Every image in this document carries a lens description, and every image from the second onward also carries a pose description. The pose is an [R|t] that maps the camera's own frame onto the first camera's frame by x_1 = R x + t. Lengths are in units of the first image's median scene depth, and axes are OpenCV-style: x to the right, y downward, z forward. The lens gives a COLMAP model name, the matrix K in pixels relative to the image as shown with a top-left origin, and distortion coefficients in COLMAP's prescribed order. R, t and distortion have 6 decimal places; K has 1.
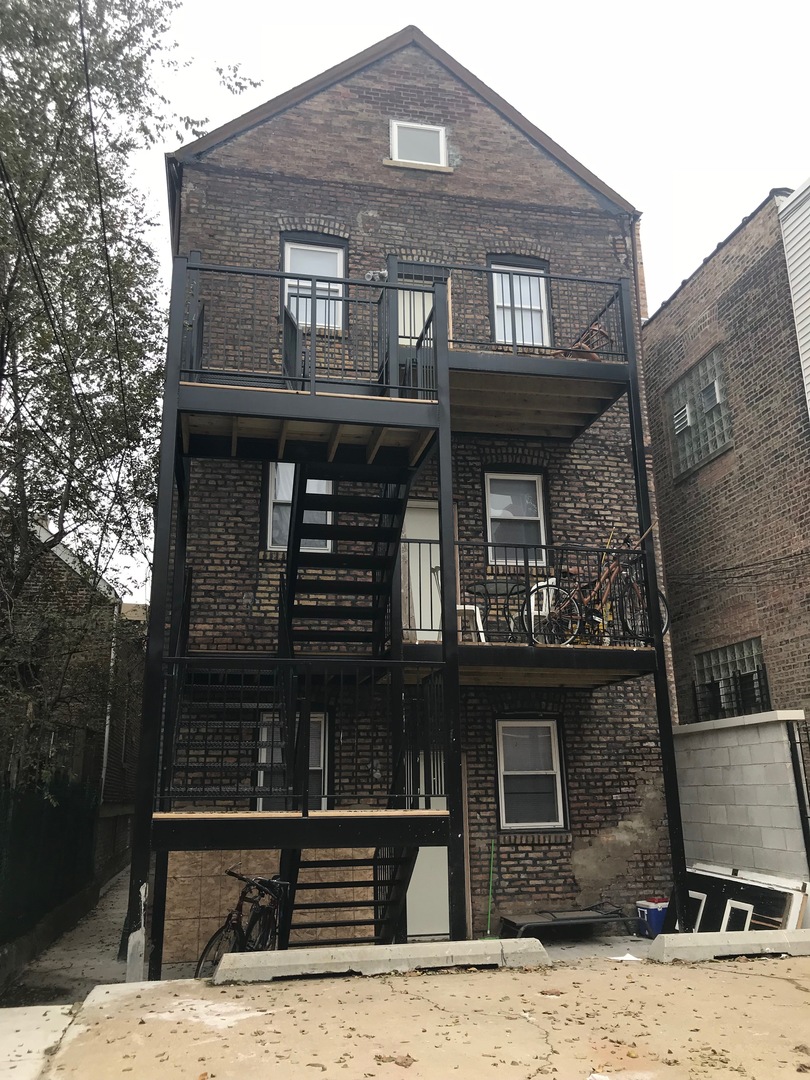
lens RADIAL K [[893.1, 0, 405.0], [0, 893.1, 540.0], [0, 0, 1]] dist [0.027954, -0.006385]
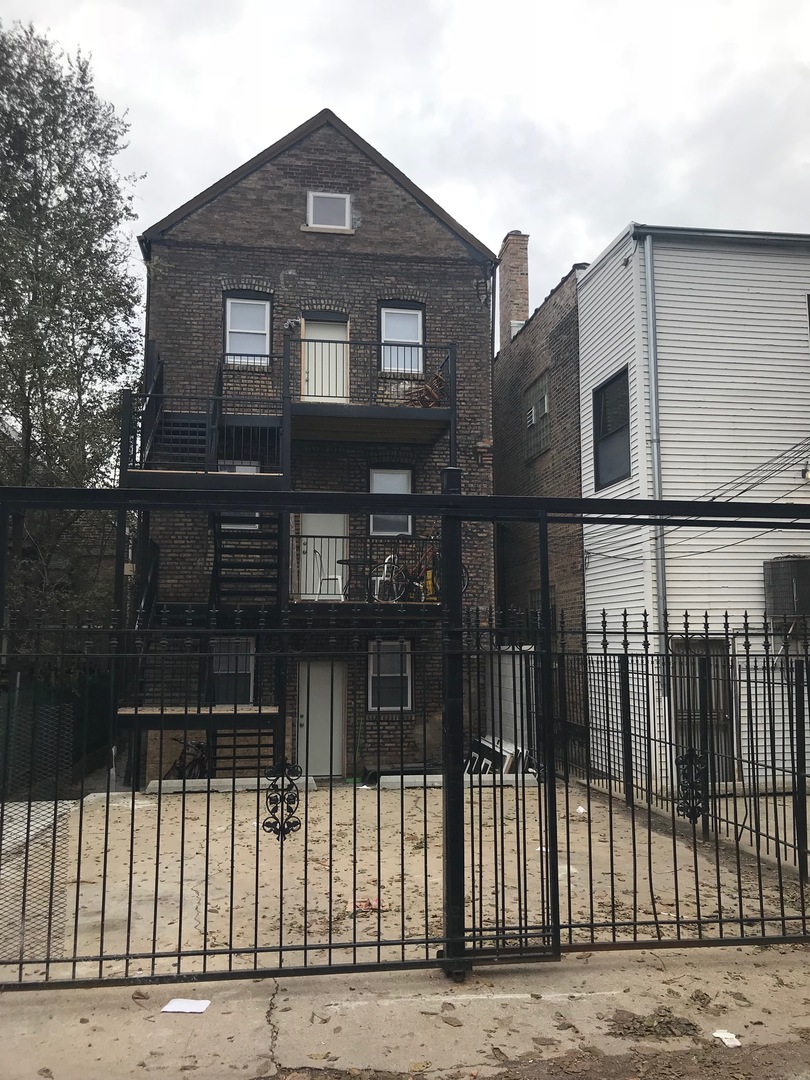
lens RADIAL K [[890.0, 0, 405.0], [0, 890.0, 540.0], [0, 0, 1]] dist [0.125736, -0.307310]
pose [[0.998441, 0.008334, -0.055185, 0.212593], [0.000257, 0.988091, 0.153870, -0.172092], [0.055811, -0.153645, 0.986549, -0.393405]]
